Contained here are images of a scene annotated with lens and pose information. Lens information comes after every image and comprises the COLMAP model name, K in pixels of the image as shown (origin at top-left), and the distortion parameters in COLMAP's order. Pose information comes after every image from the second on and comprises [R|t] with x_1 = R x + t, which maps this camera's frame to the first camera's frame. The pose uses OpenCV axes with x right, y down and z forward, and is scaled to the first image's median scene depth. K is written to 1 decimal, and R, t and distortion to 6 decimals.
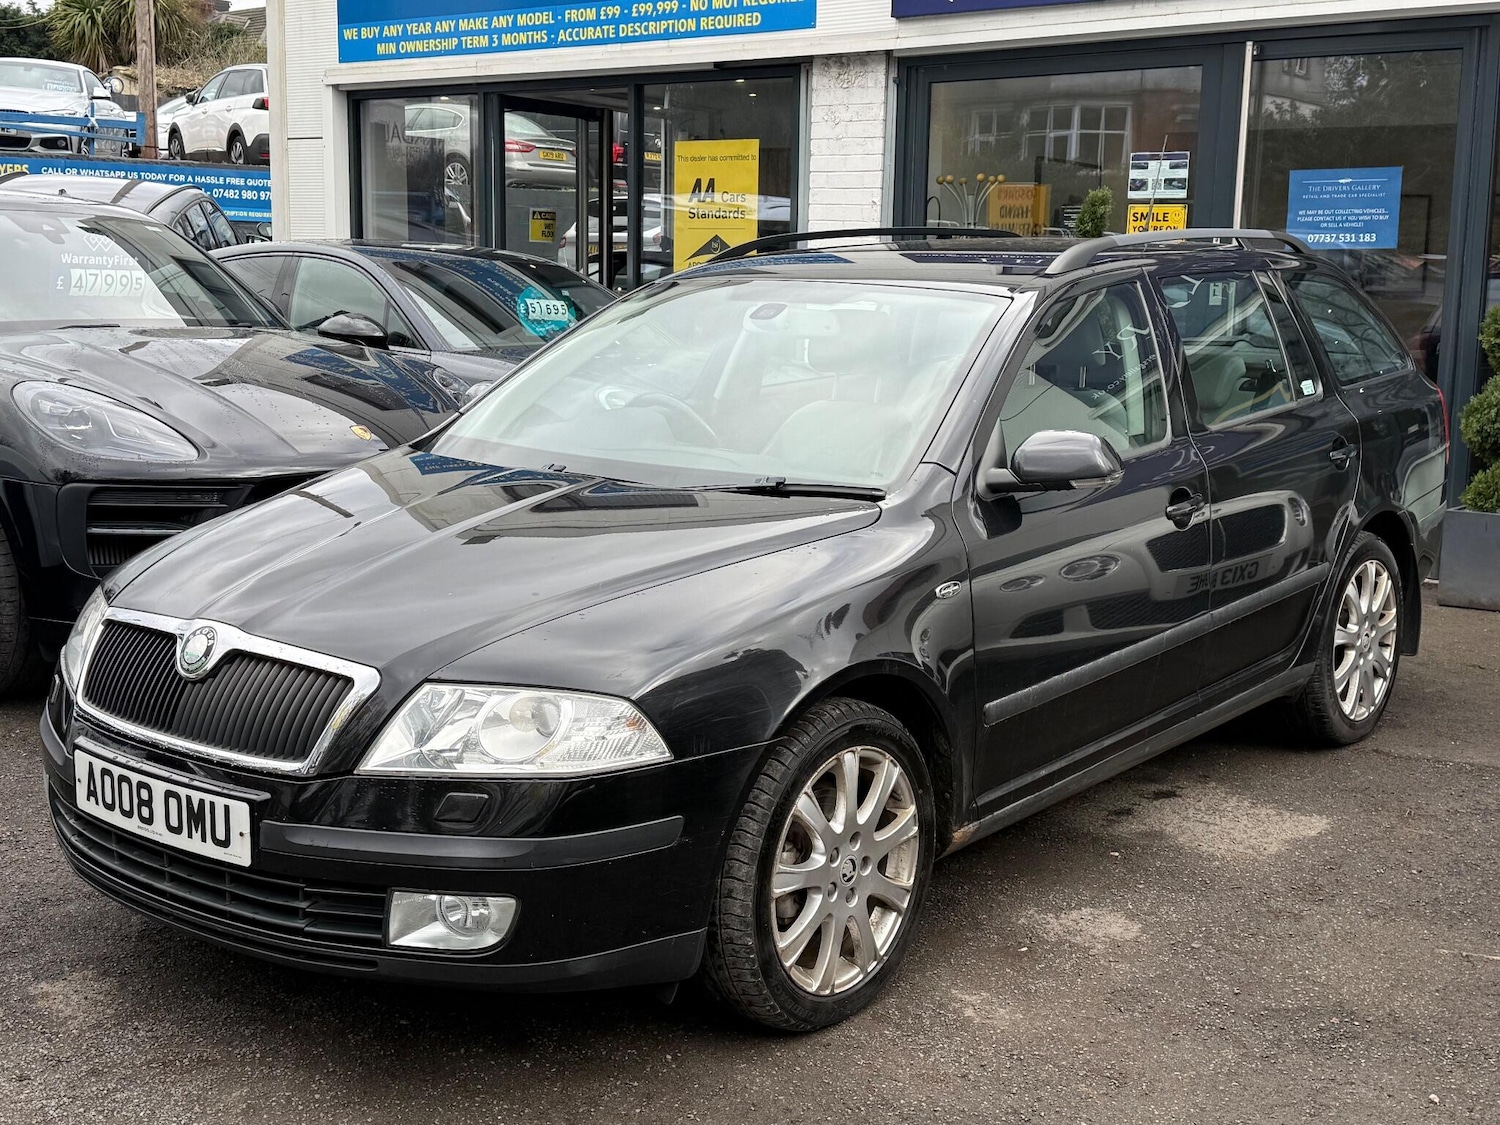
lens RADIAL K [[1841.2, 0, 750.0], [0, 1841.2, 562.5], [0, 0, 1]] dist [0.214086, -0.402740]
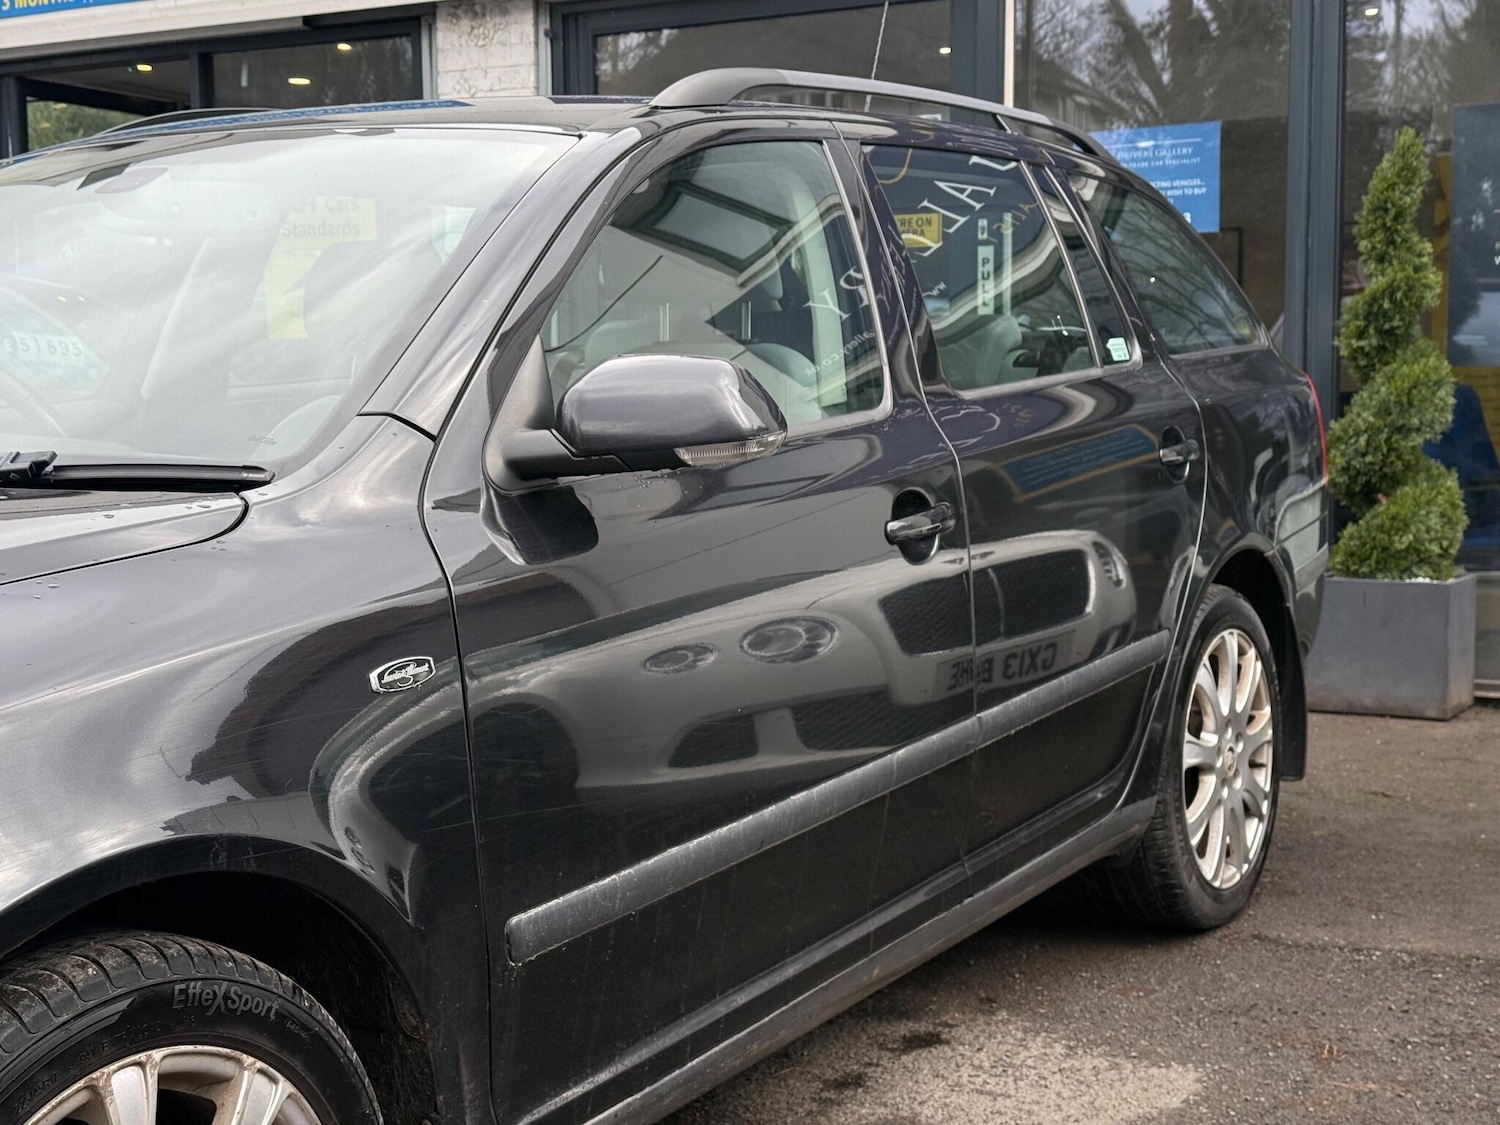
lens RADIAL K [[2089.9, 0, 749.3], [0, 2089.9, 580.6], [0, 0, 1]] dist [0.300850, -1.005869]
pose [[0.992268, -0.037601, 0.118282, 0.122115], [0.045037, 0.997132, -0.060831, 0.025313], [-0.115656, 0.065688, 0.991115, 0.436092]]
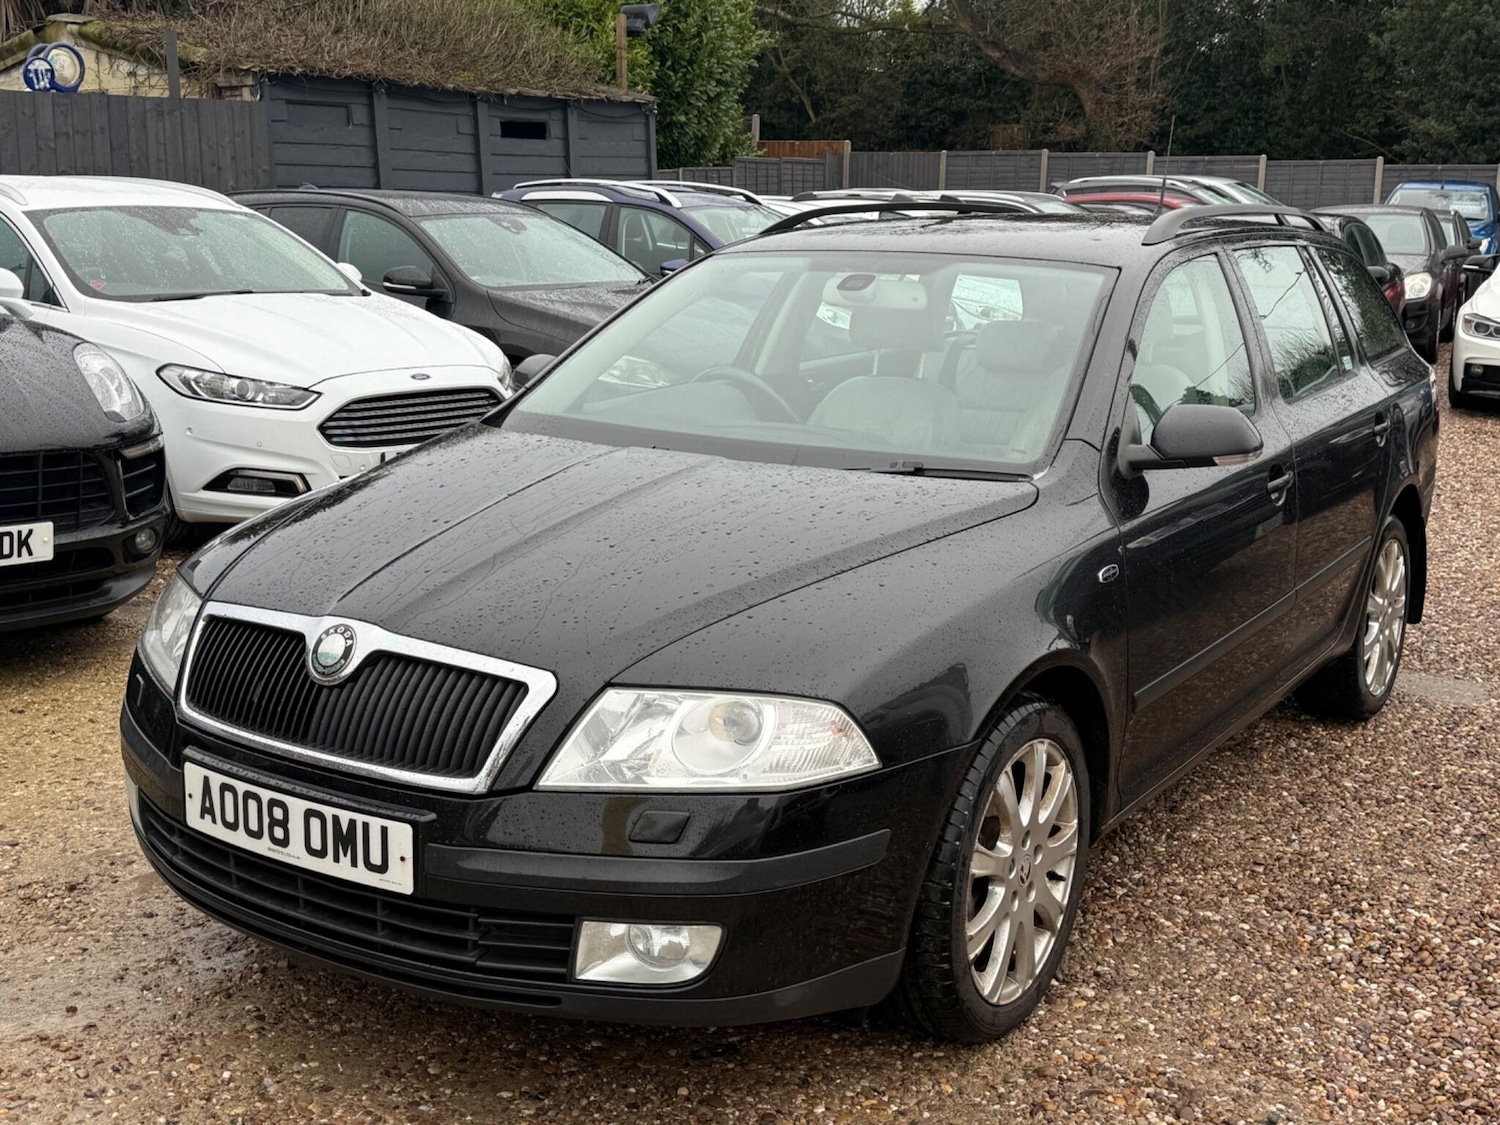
lens RADIAL K [[1670.4, 0, 750.0], [0, 1670.4, 562.5], [0, 0, 1]] dist [0.199474, -0.442045]
pose [[0.995731, -0.008548, 0.091908, -0.143508], [0.006638, 0.999756, 0.021059, -0.009685], [-0.092066, -0.020359, 0.995545, 0.147608]]
